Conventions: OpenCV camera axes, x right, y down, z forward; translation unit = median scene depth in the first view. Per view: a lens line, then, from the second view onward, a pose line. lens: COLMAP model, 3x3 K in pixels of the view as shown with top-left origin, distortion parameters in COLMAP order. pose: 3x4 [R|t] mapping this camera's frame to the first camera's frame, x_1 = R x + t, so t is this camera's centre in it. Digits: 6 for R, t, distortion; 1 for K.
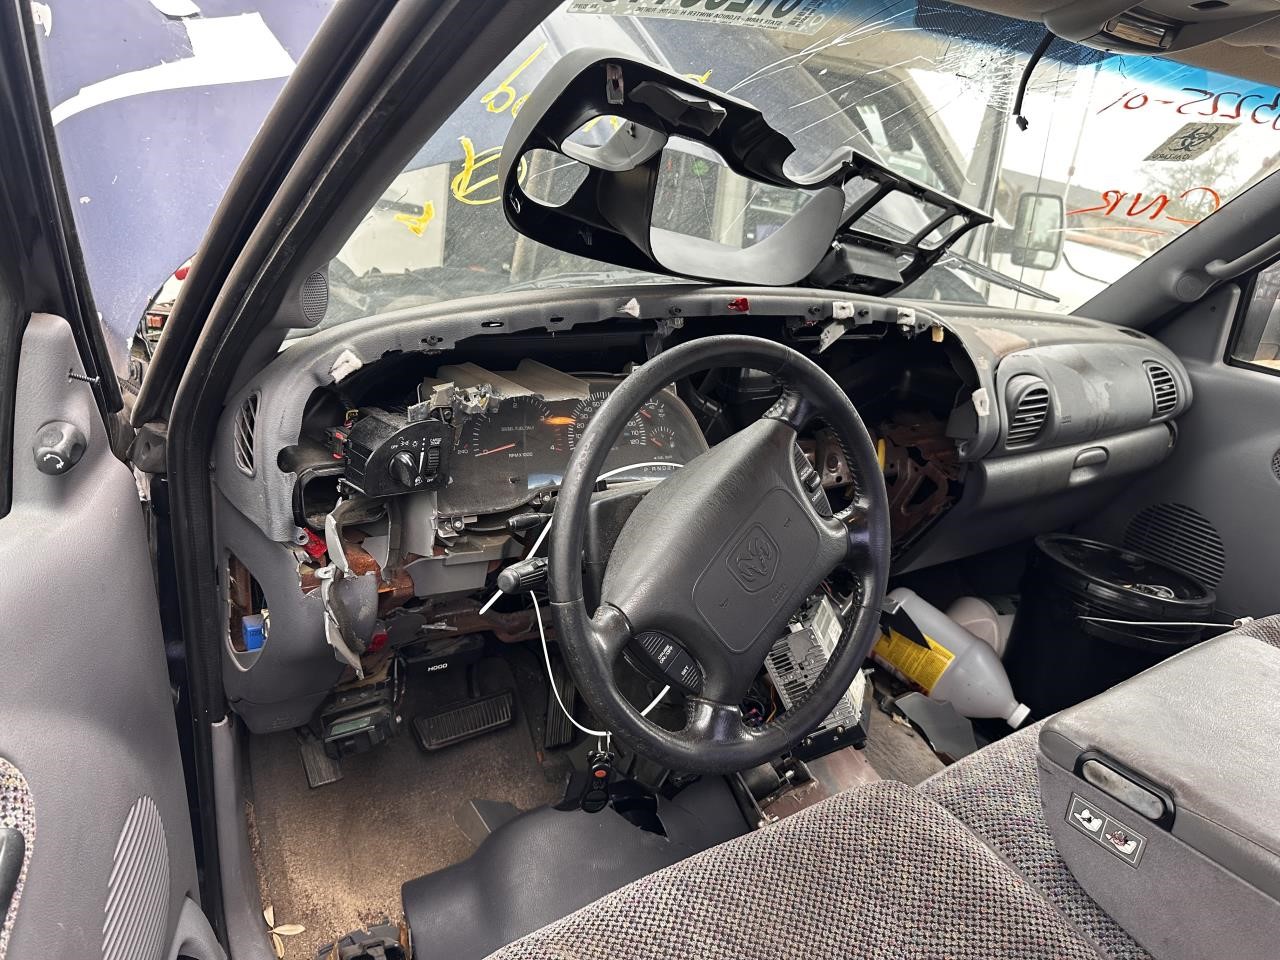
lens RADIAL K [[915.9, 0, 640.0], [0, 915.9, 480.0], [0, 0, 1]] dist [0.001733, -0.000375]
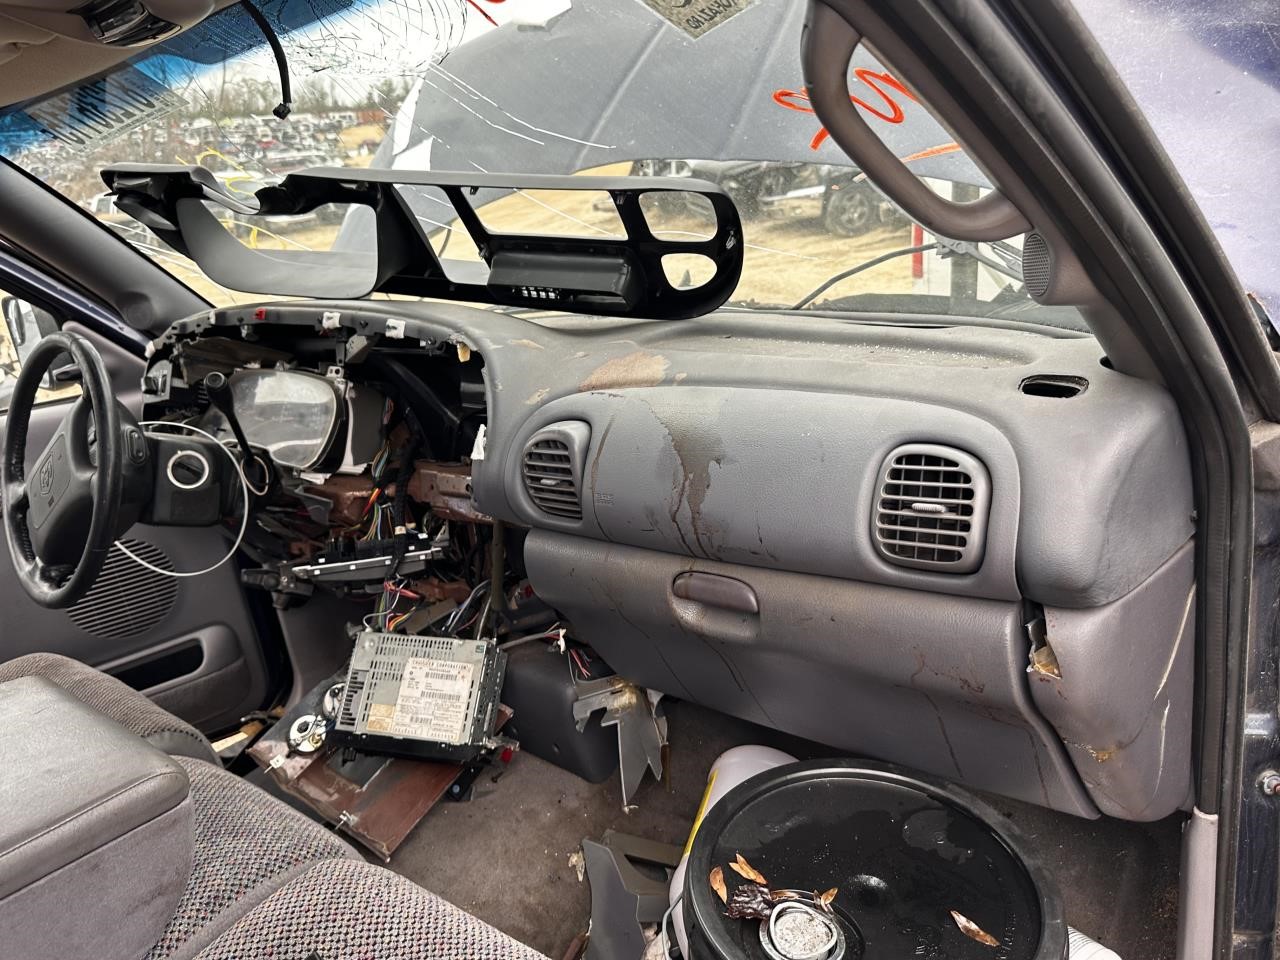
lens RADIAL K [[890.2, 0, 640.0], [0, 890.2, 480.0], [0, 0, 1]] dist [0.080290, -0.105749]
pose [[0.279144, 0.152921, -0.947995, 0.990168], [-0.197726, 0.975236, 0.099093, -0.136063], [0.939672, 0.159782, 0.302467, 0.795784]]
